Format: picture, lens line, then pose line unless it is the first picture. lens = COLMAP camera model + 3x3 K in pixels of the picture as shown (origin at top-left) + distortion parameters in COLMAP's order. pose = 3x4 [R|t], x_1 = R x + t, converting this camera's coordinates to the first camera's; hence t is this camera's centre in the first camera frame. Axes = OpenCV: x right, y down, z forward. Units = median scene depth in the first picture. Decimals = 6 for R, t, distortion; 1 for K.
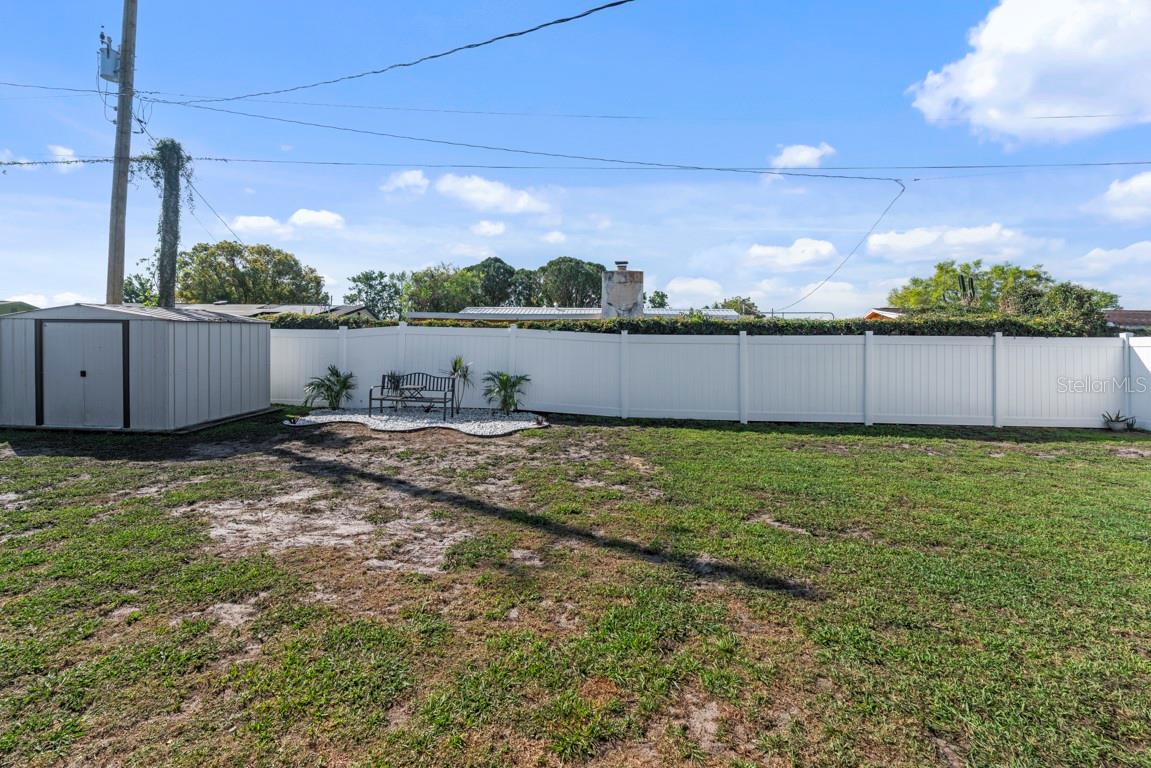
lens RADIAL K [[479.8, 0, 573.4], [0, 479.8, 368.5], [0, 0, 1]] dist [0.002240, -0.001394]
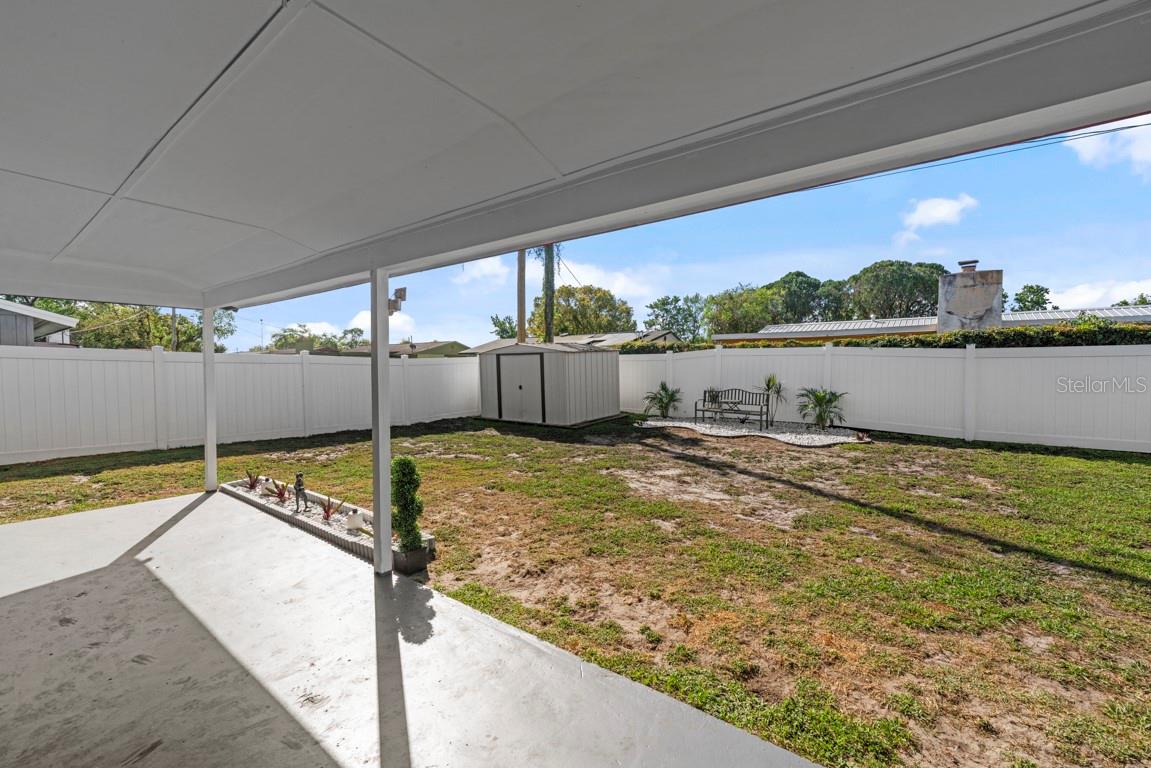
lens RADIAL K [[479.8, 0, 559.2], [0, 479.8, 390.3], [0, 0, 1]] dist [0.002240, -0.001394]
pose [[0.822712, 0.010861, -0.568354, -0.017348], [-0.007232, 0.999937, 0.008640, 0.005419], [0.568412, -0.002998, 0.822739, -0.200709]]
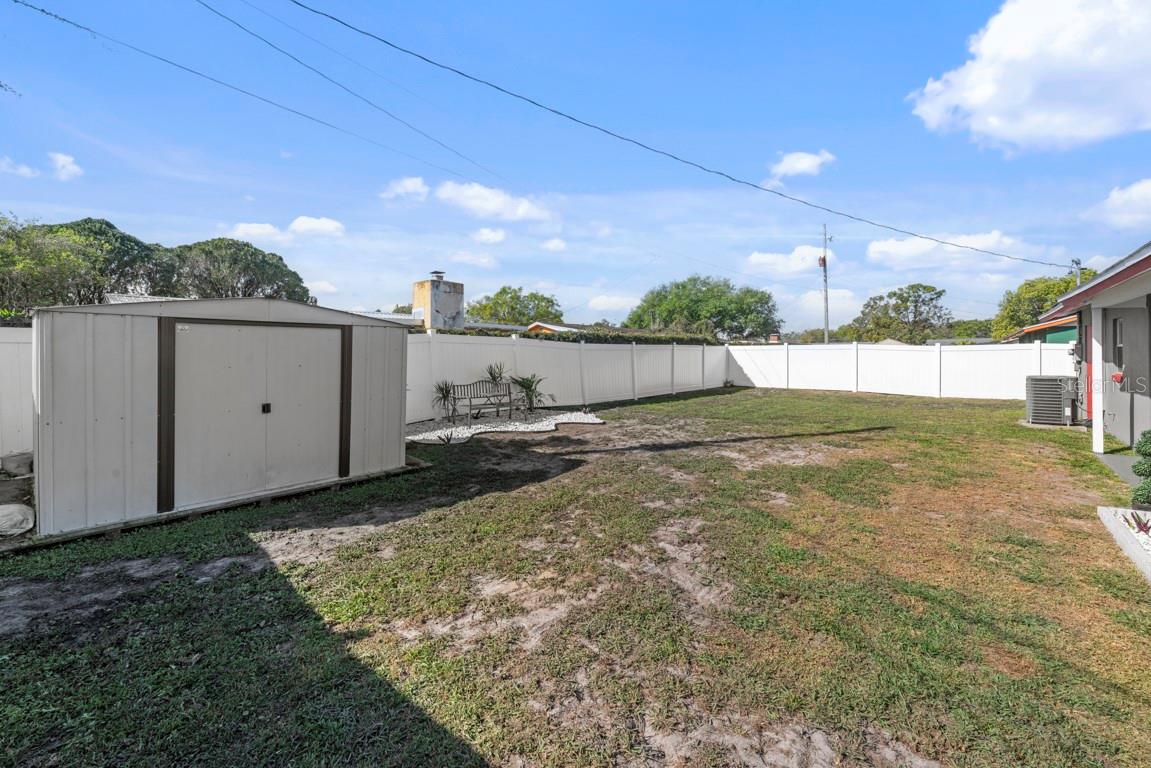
lens RADIAL K [[479.8, 0, 578.2], [0, 479.8, 359.5], [0, 0, 1]] dist [0.002240, -0.001394]
pose [[0.575800, -0.023845, 0.817243, -1.119011], [0.040326, 0.999186, 0.000742, -0.030938], [-0.816595, 0.032529, 0.576293, 0.262926]]
